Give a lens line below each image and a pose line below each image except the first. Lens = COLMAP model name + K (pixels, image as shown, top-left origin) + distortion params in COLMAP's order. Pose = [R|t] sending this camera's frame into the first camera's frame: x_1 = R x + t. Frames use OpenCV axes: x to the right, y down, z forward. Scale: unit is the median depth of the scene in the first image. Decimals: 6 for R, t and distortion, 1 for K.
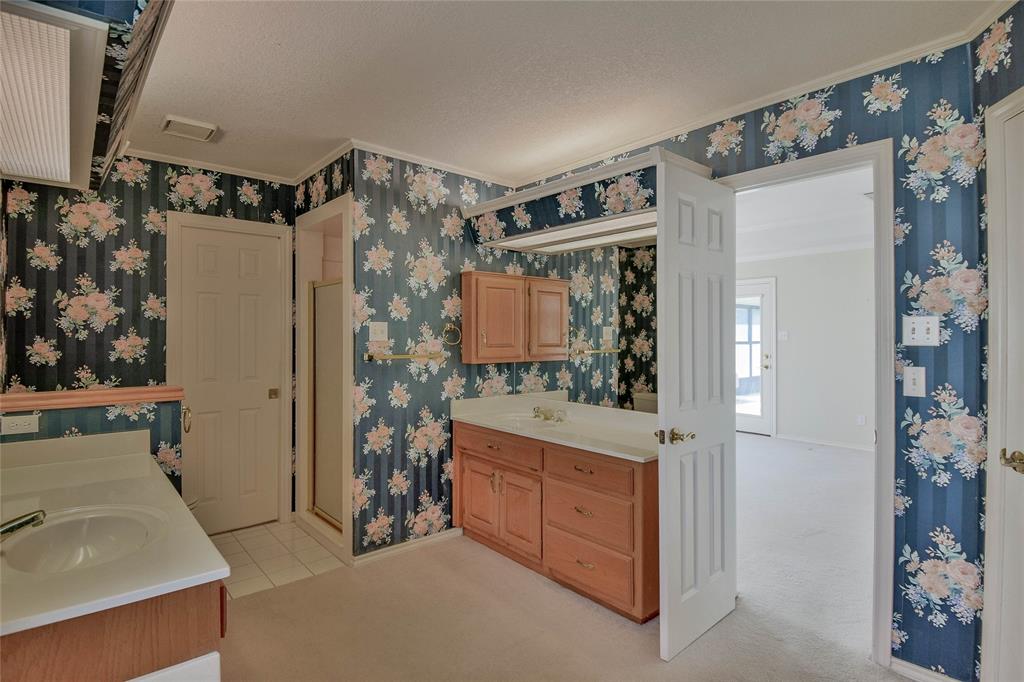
lens RADIAL K [[514.4, 0, 504.8], [0, 514.4, 334.1], [0, 0, 1]] dist [0.002162, -0.021835]
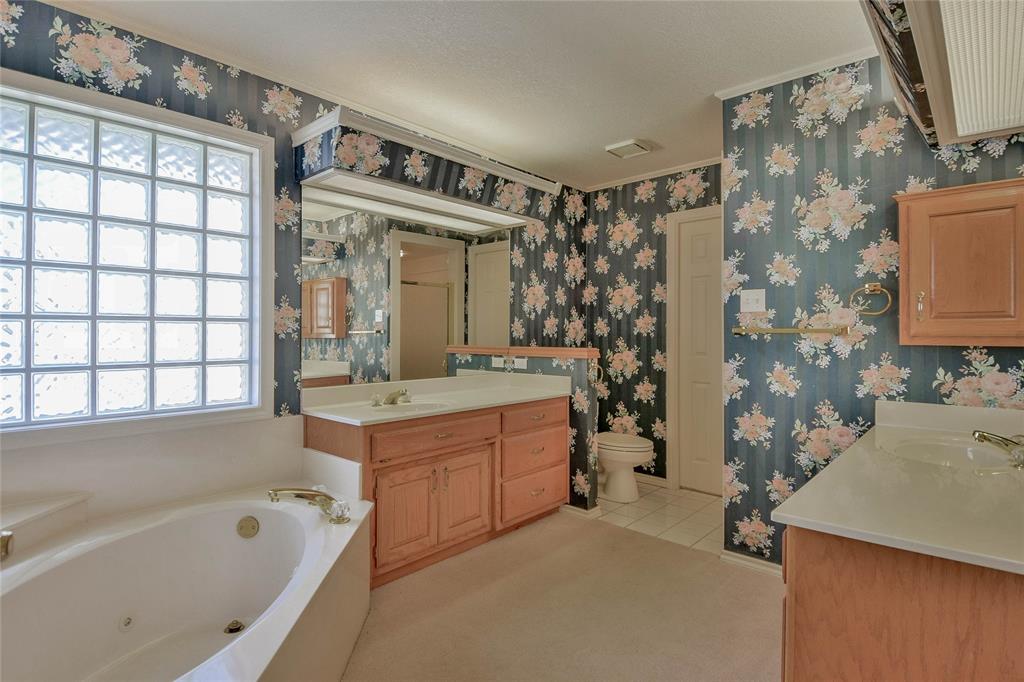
lens RADIAL K [[514.4, 0, 504.8], [0, 514.4, 334.1], [0, 0, 1]] dist [0.002162, -0.021835]
pose [[0.096349, 0.001441, -0.995347, 0.543268], [0.000957, 0.999998, 0.001540, 0.046768], [0.995347, -0.001101, 0.096347, 0.498212]]
